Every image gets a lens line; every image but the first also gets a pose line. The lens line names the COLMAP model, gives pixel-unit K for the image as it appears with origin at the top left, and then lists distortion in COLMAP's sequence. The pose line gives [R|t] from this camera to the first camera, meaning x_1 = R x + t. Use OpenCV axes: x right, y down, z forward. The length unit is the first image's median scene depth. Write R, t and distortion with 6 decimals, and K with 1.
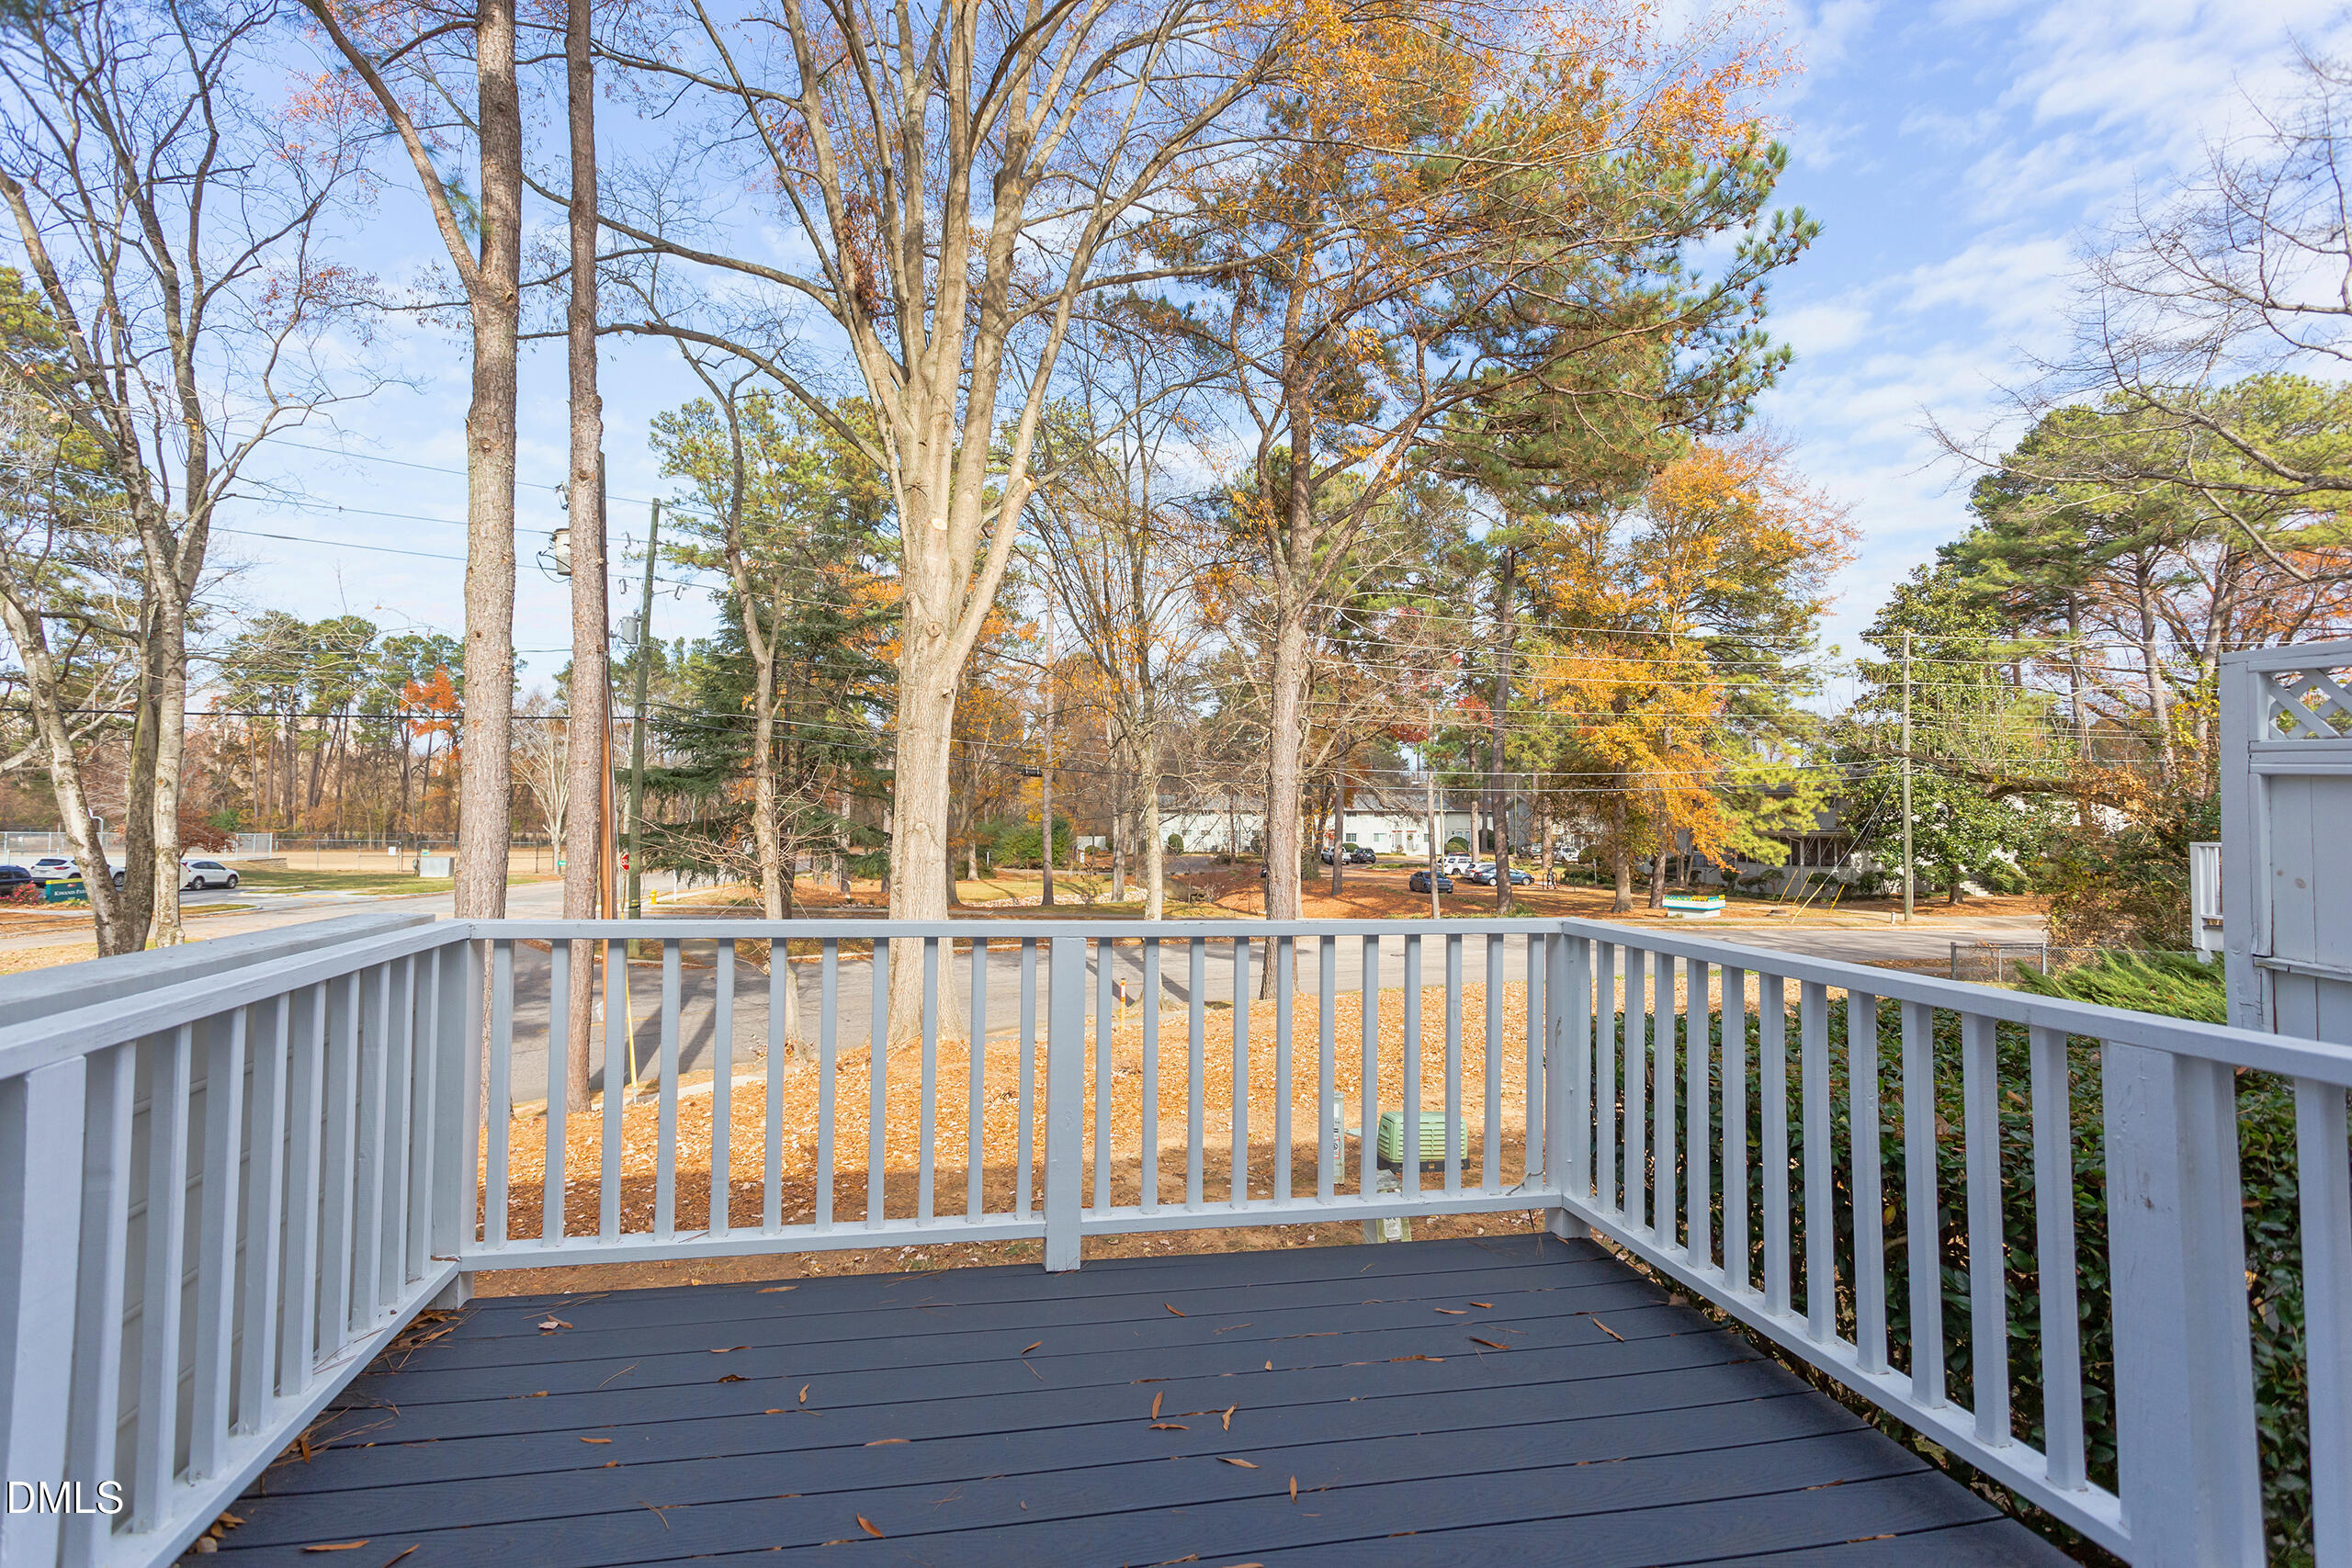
lens RADIAL K [[1183.0, 0, 1166.3], [0, 1183.0, 762.1], [0, 0, 1]] dist [0.011315, 0.009430]
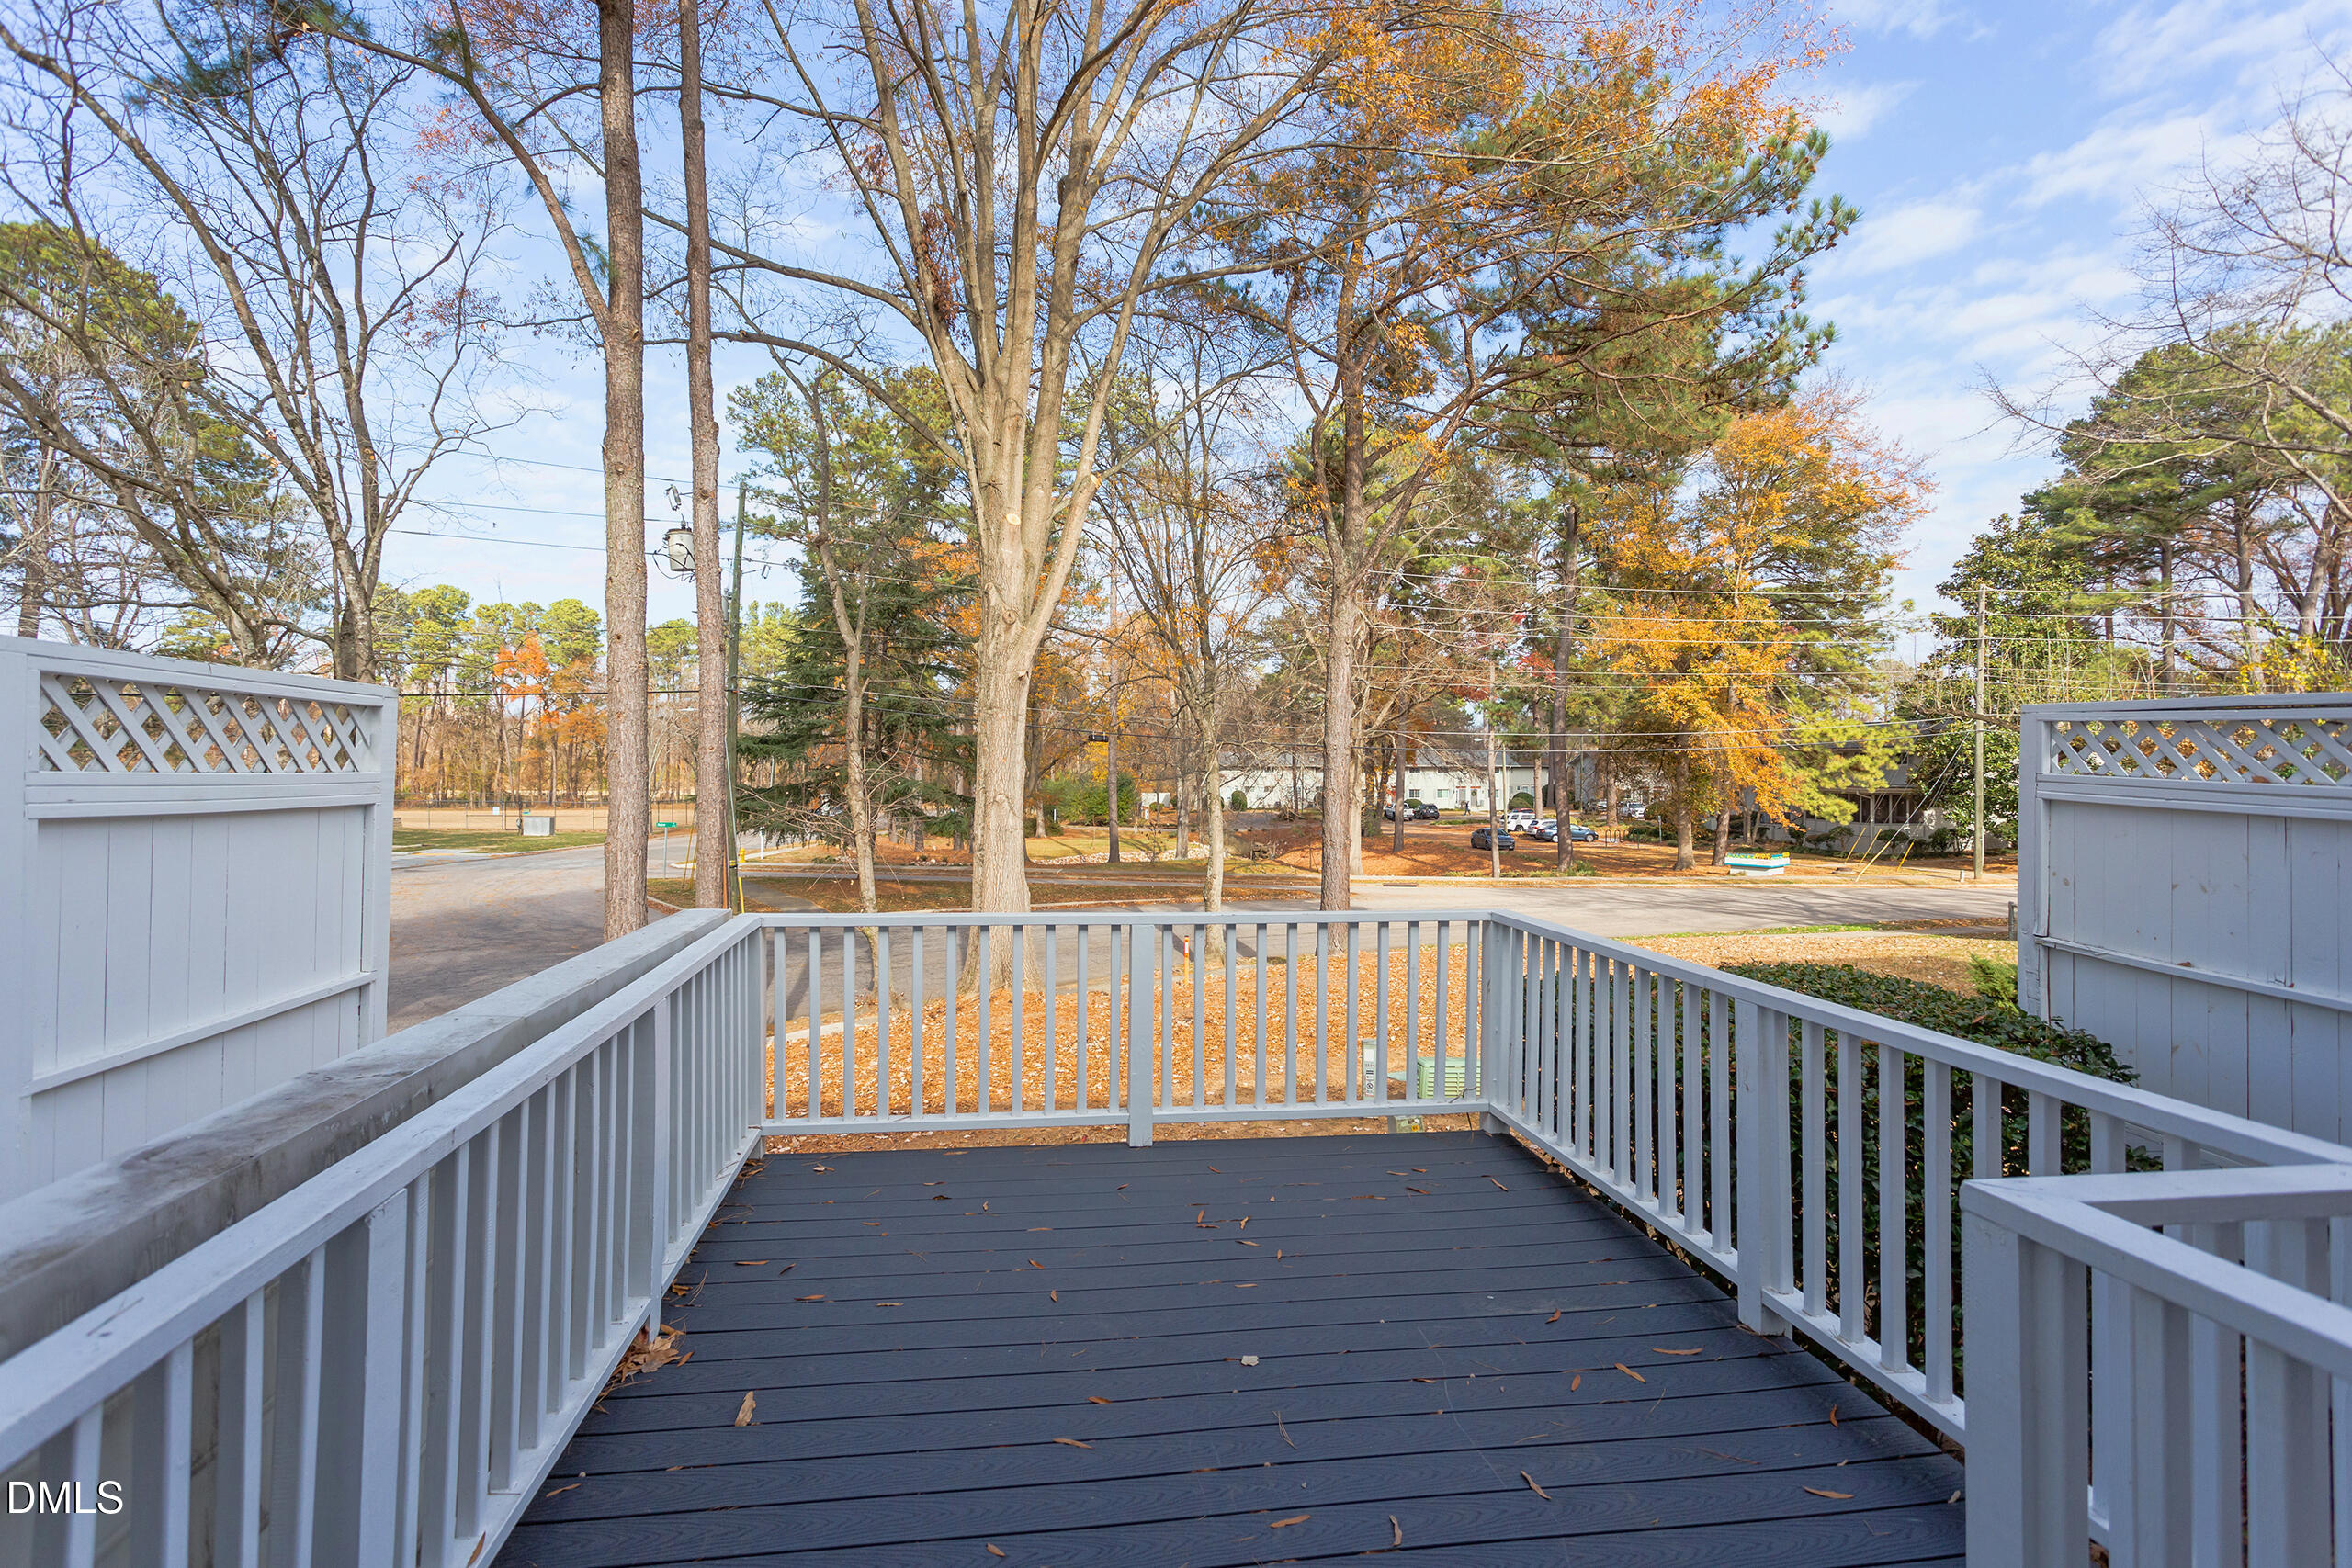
lens RADIAL K [[1221.4, 0, 1158.7], [0, 1221.4, 755.3], [0, 0, 1]] dist [0.024387, 0.000536]
pose [[0.998153, -0.006198, -0.060431, 0.005052], [0.008555, 0.999210, 0.038820, -0.019472], [0.060143, -0.039265, 0.997417, -0.081603]]
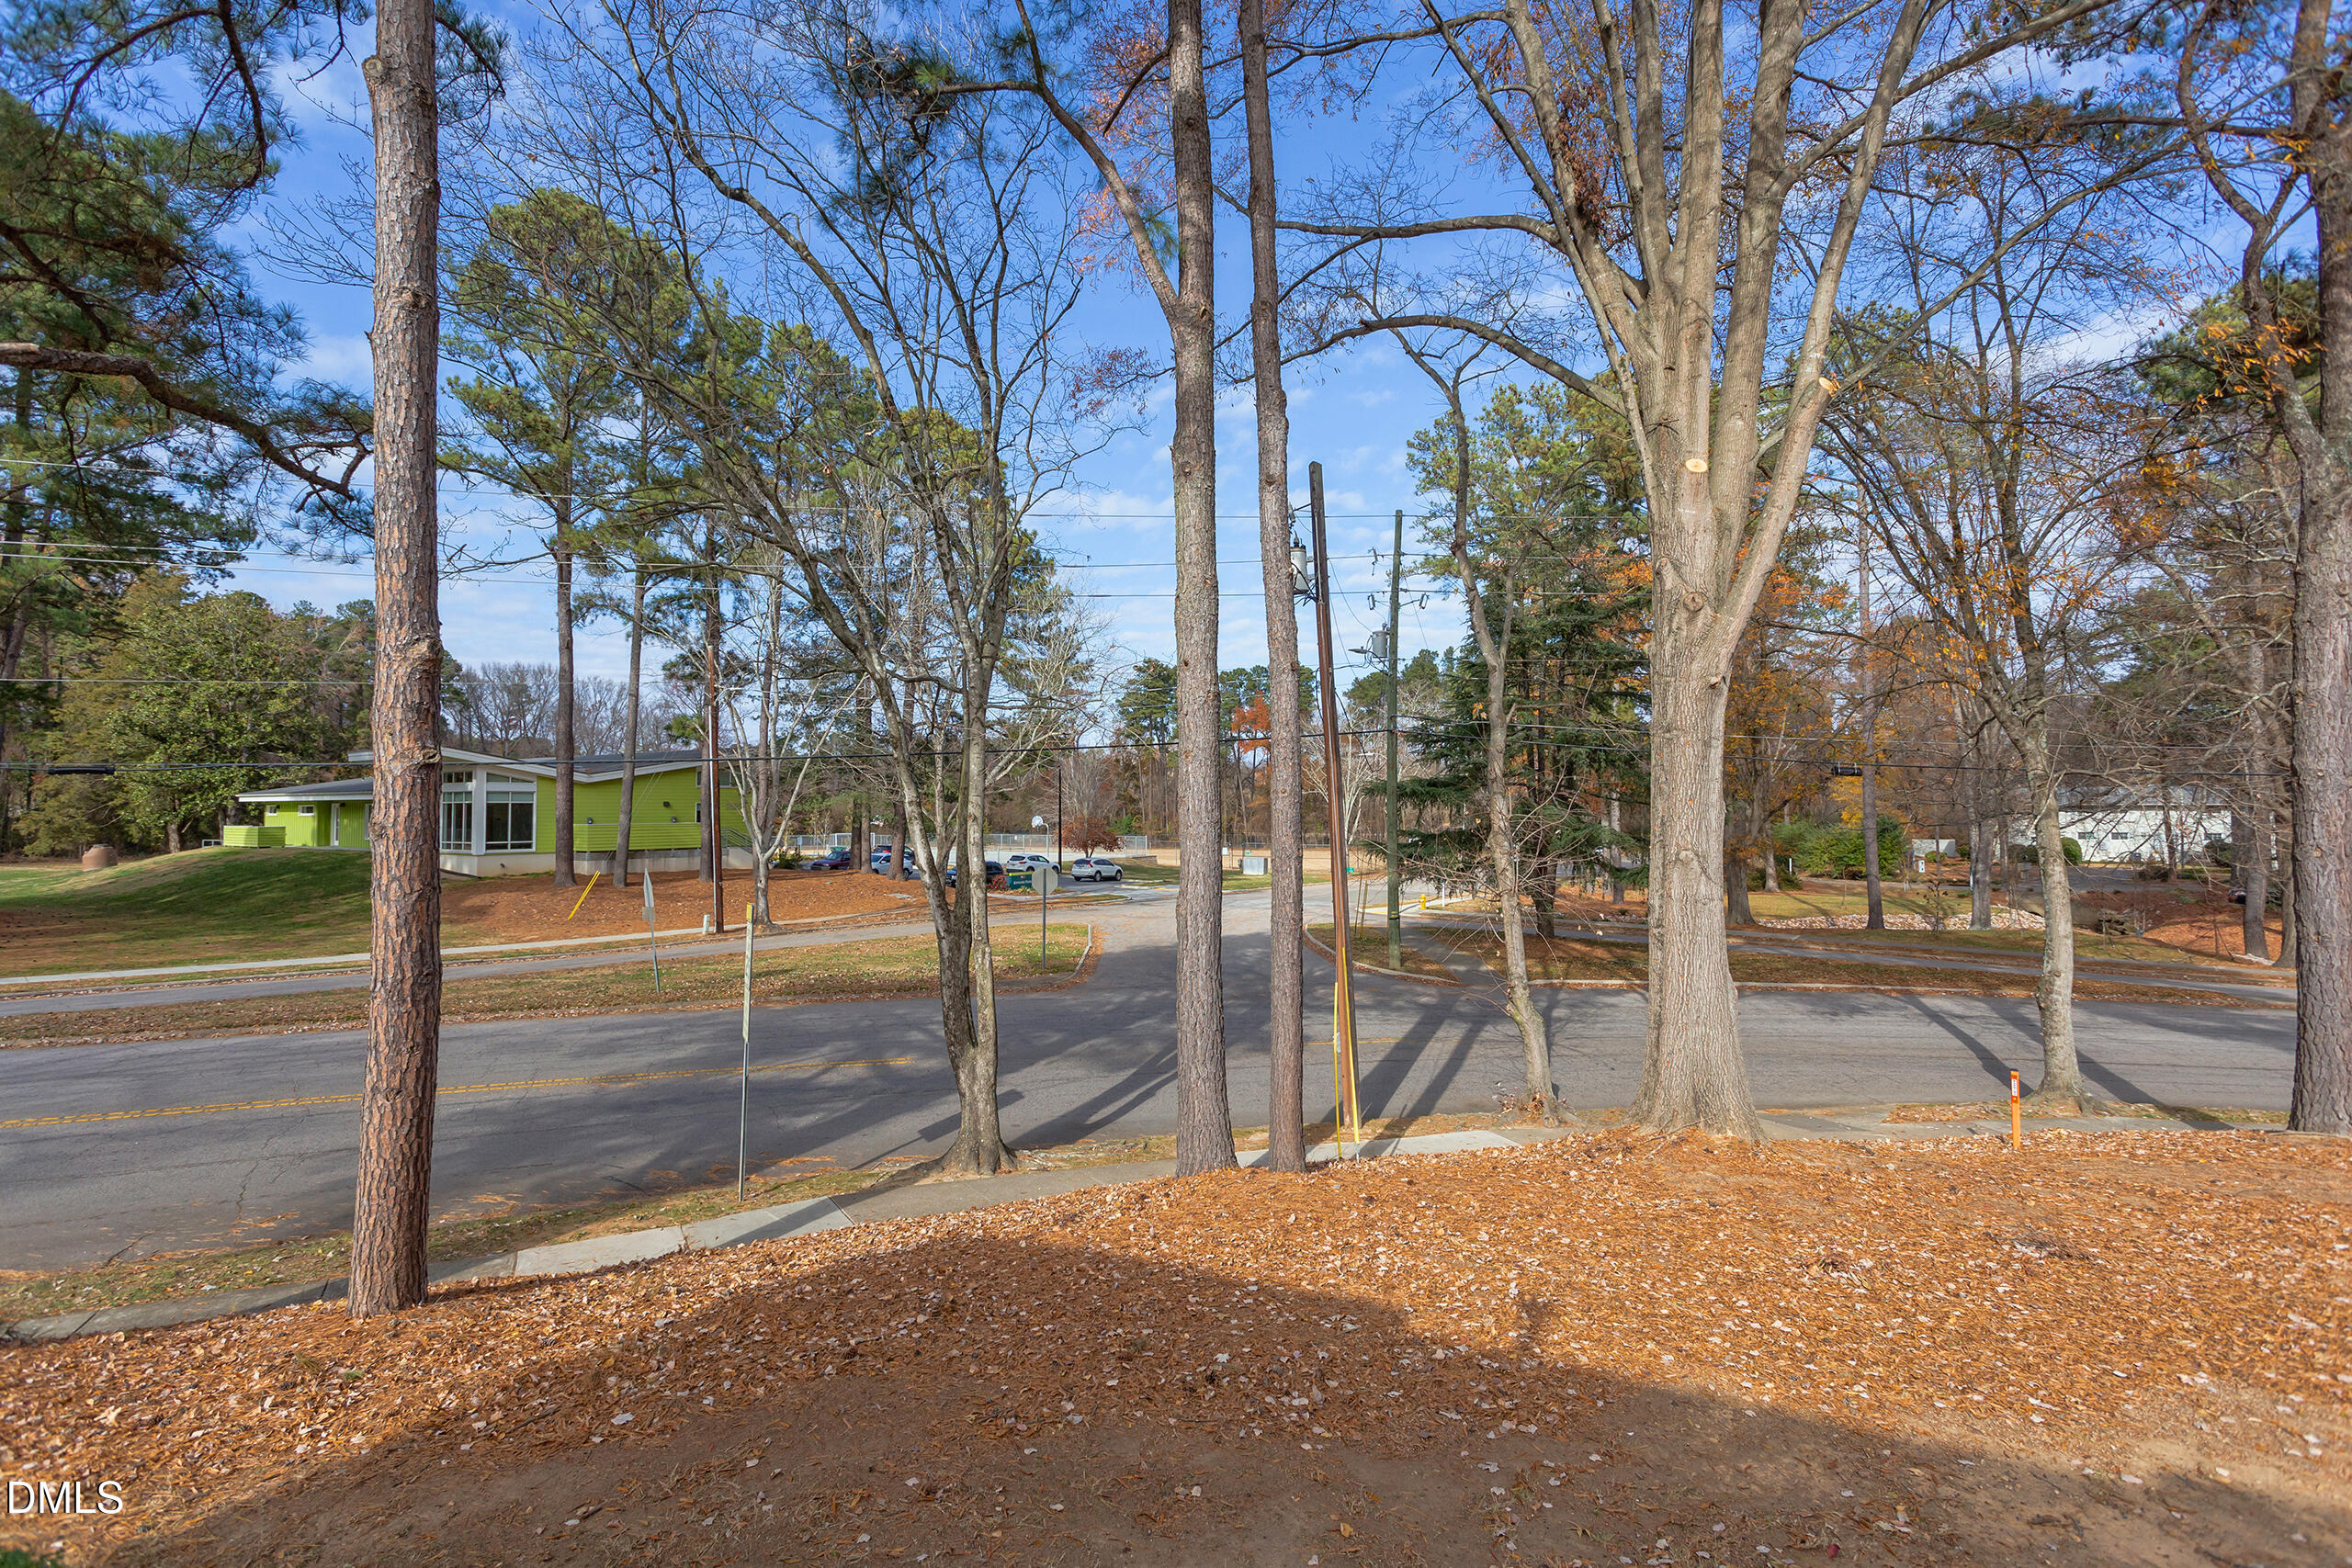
lens RADIAL K [[1103.4, 0, 1175.3], [0, 1103.4, 768.1], [0, 0, 1]] dist [0.005337, -0.000029]
pose [[0.791146, -0.034283, -0.610666, -0.018624], [0.040794, 0.999162, -0.003243, -0.010223], [0.610265, -0.022345, 0.791882, 0.150939]]
